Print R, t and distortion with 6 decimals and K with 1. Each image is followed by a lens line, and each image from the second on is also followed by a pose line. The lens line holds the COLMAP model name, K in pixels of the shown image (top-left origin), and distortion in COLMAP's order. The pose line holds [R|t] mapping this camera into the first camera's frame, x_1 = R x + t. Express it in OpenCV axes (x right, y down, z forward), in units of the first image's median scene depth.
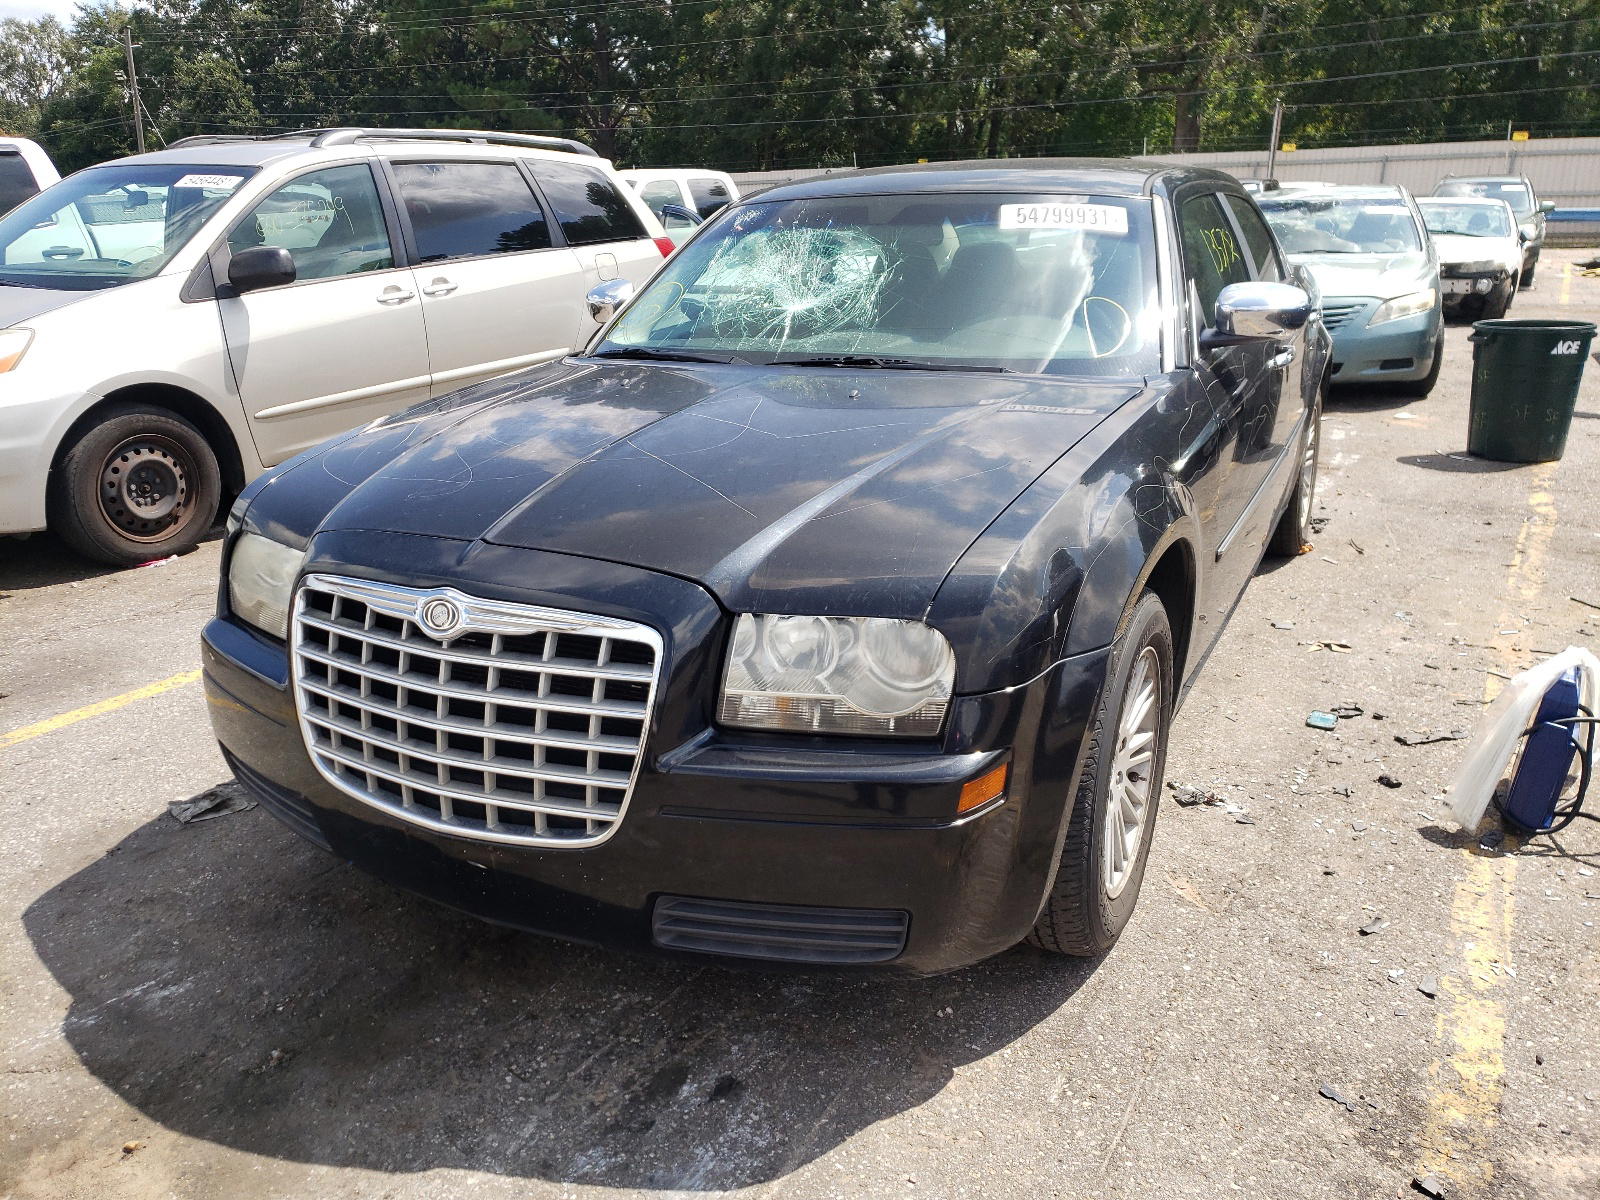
lens RADIAL K [[1354.1, 0, 788.4], [0, 1354.1, 599.5], [0, 0, 1]] dist [0.004117, 0.060744]
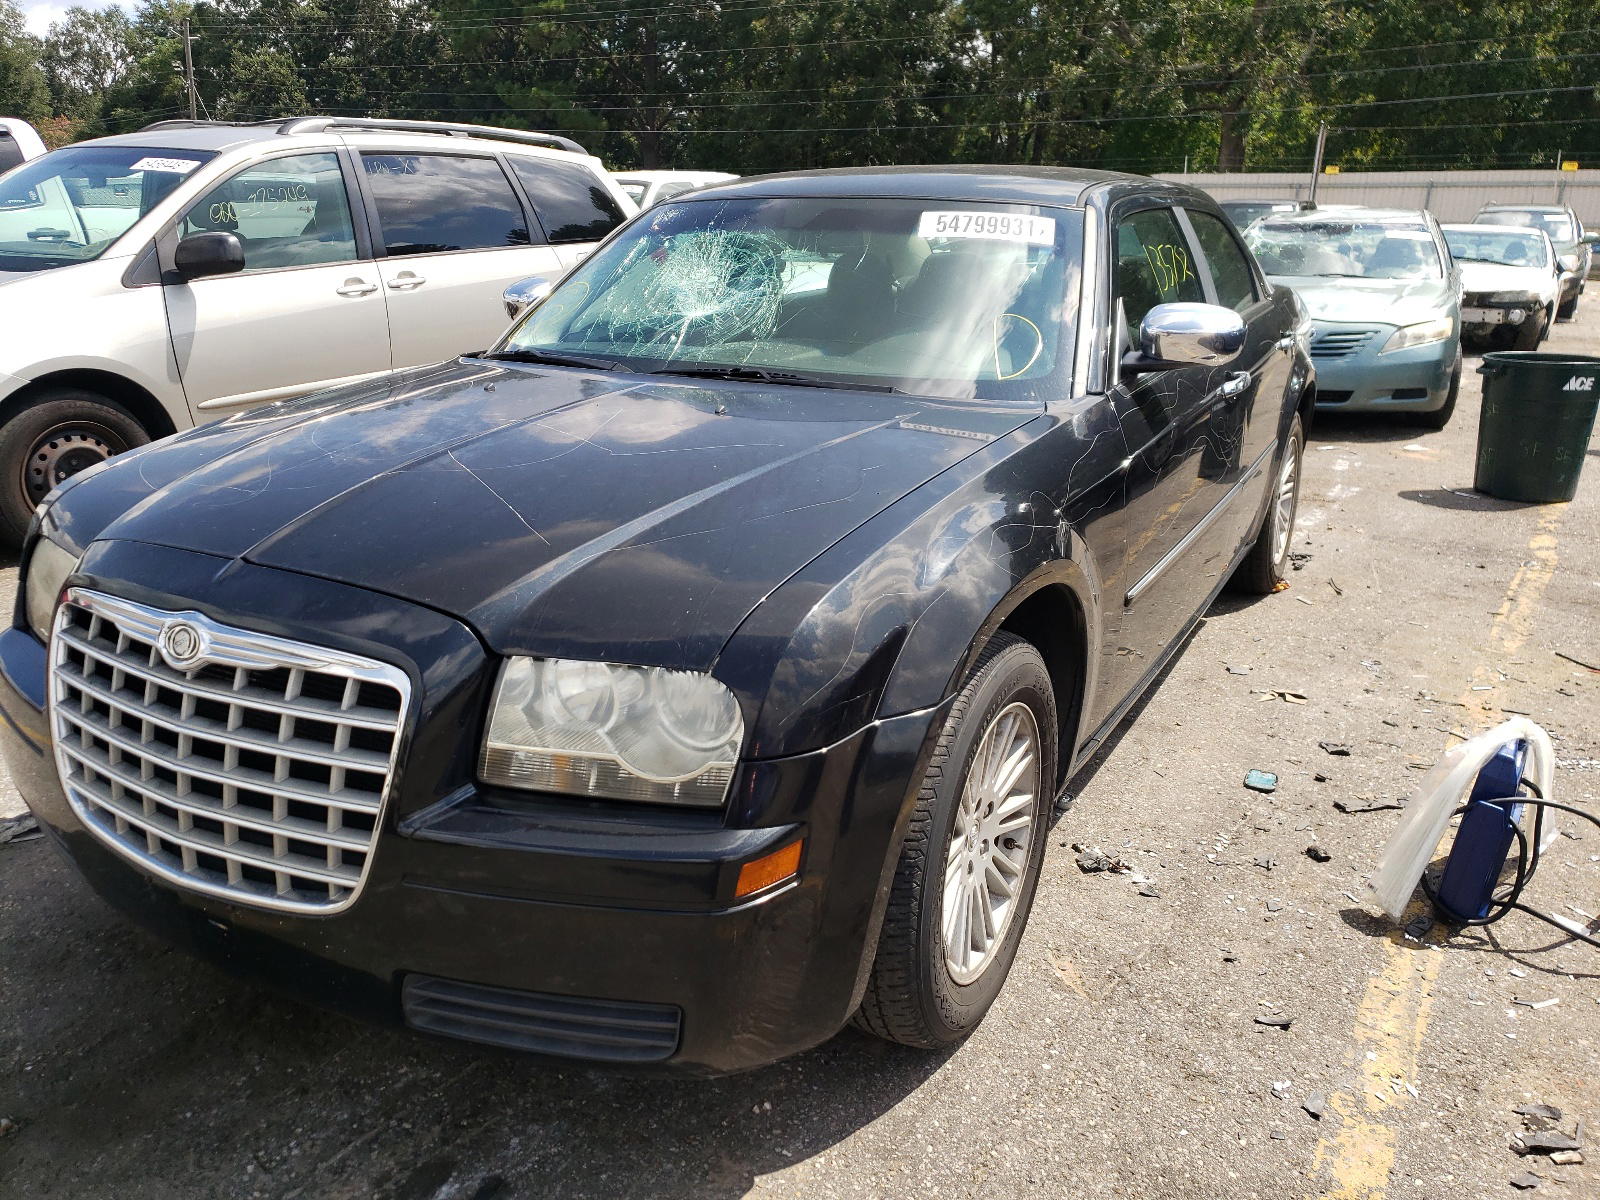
lens RADIAL K [[1344.3, 0, 796.6], [0, 1344.3, 575.8], [0, 0, 1]] dist [0.004119, 0.059057]
pose [[0.998776, 0.039550, -0.029715, 0.092014], [-0.040127, 0.999013, -0.019066, -0.017186], [0.028932, 0.020235, 0.999377, 0.067879]]
